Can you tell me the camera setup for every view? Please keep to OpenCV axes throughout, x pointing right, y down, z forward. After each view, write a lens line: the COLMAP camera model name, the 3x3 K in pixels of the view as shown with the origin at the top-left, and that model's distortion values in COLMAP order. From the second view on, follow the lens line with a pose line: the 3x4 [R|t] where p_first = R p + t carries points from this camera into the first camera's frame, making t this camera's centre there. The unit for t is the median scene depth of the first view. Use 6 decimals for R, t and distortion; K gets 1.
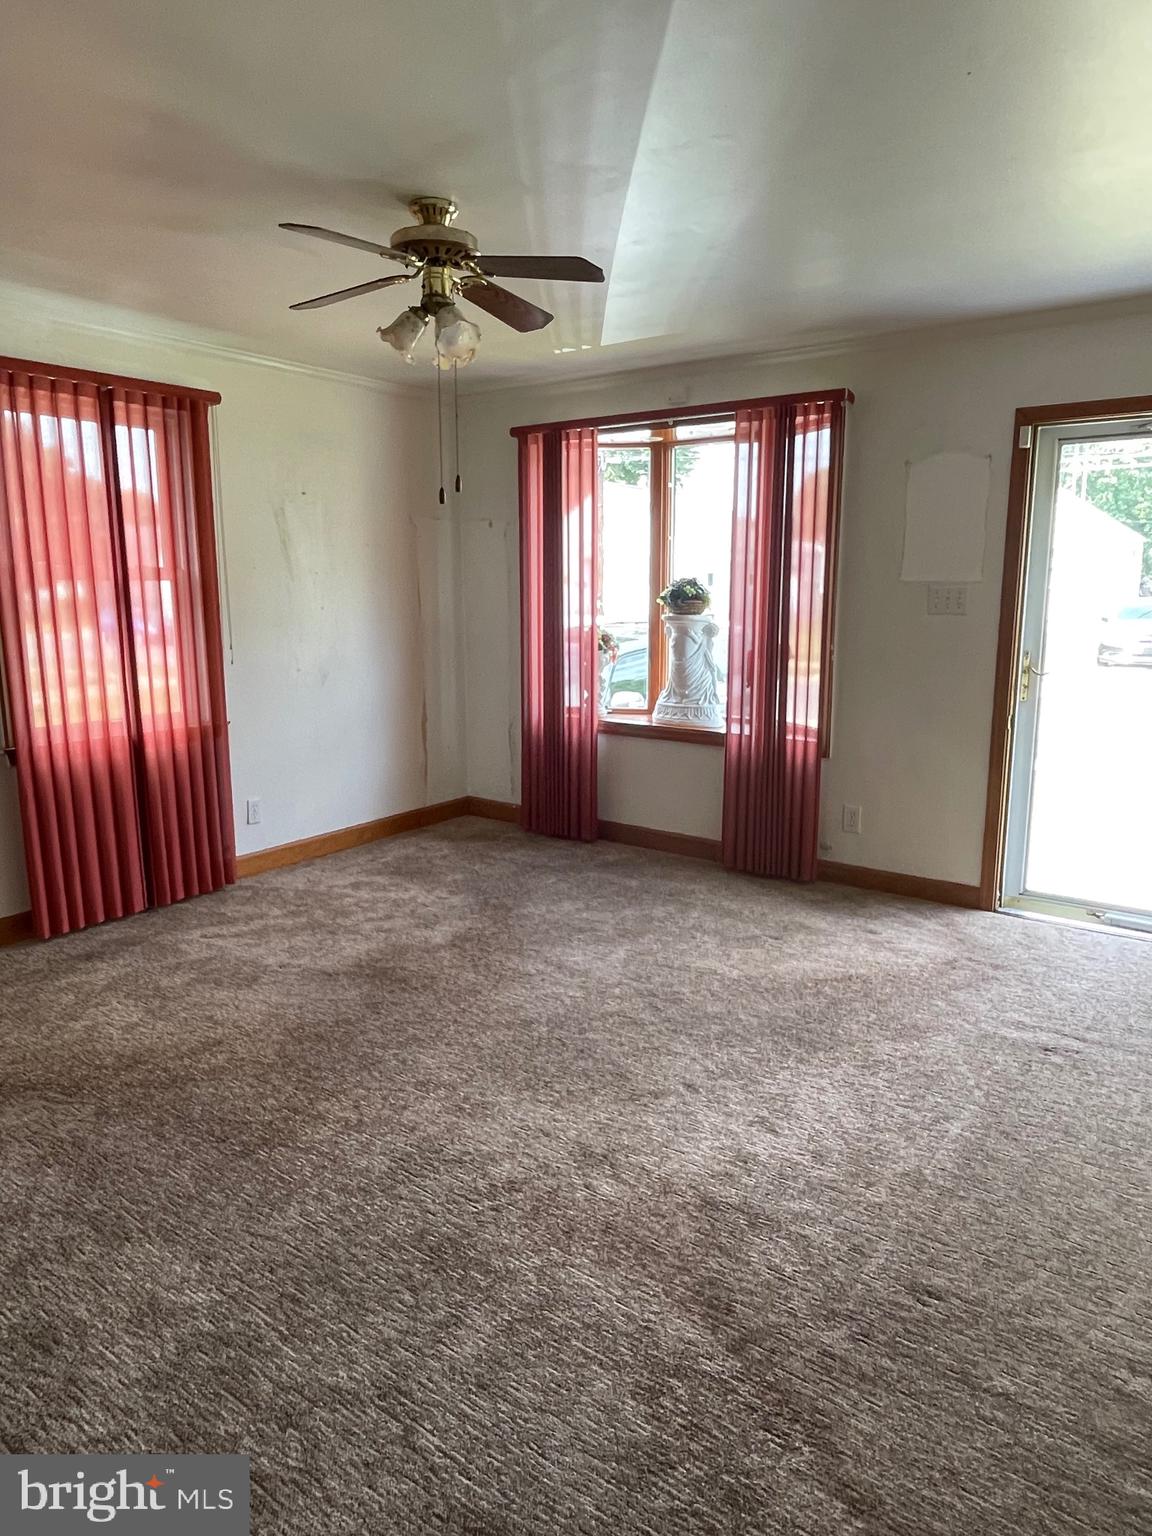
lens RADIAL K [[972.2, 0, 578.6], [0, 972.2, 766.2], [0, 0, 1]] dist [-0.004022, 0.001598]
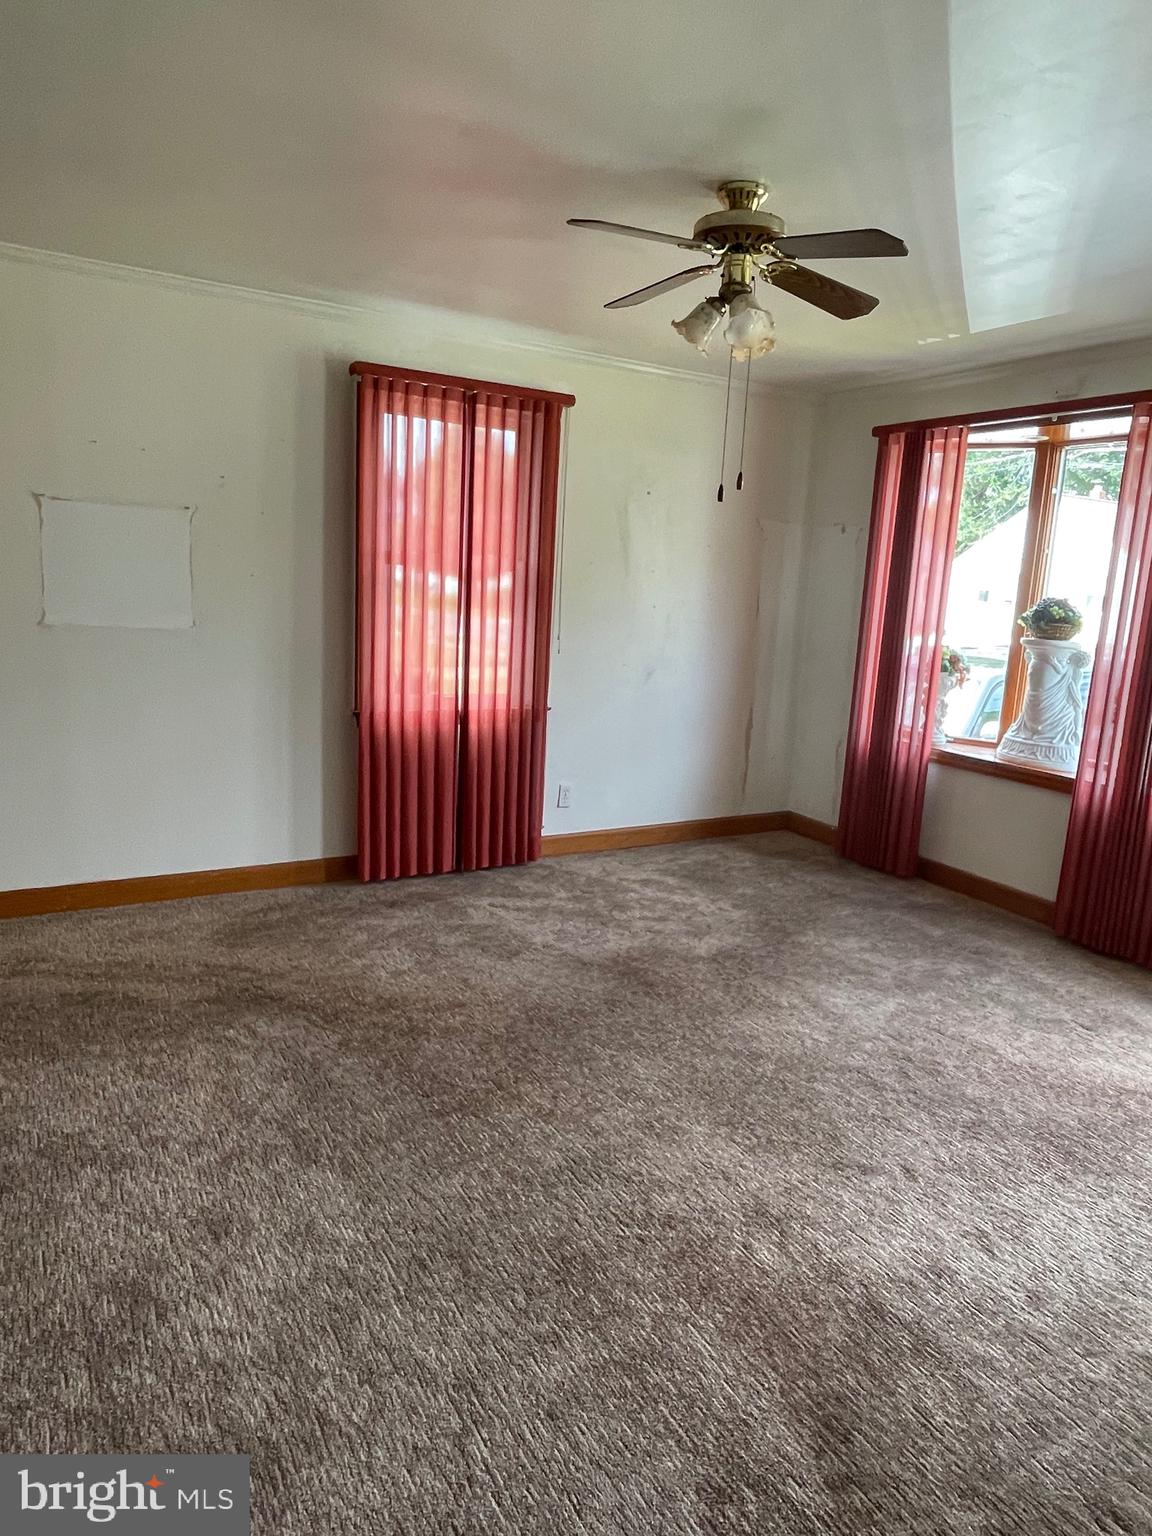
lens RADIAL K [[972.2, 0, 576.5], [0, 972.2, 769.9], [0, 0, 1]] dist [-0.004022, 0.001598]
pose [[0.914586, 0.126005, -0.384260, 0.124692], [-0.126870, 0.991648, 0.023211, -0.011179], [0.383975, 0.027522, 0.922933, 0.063285]]
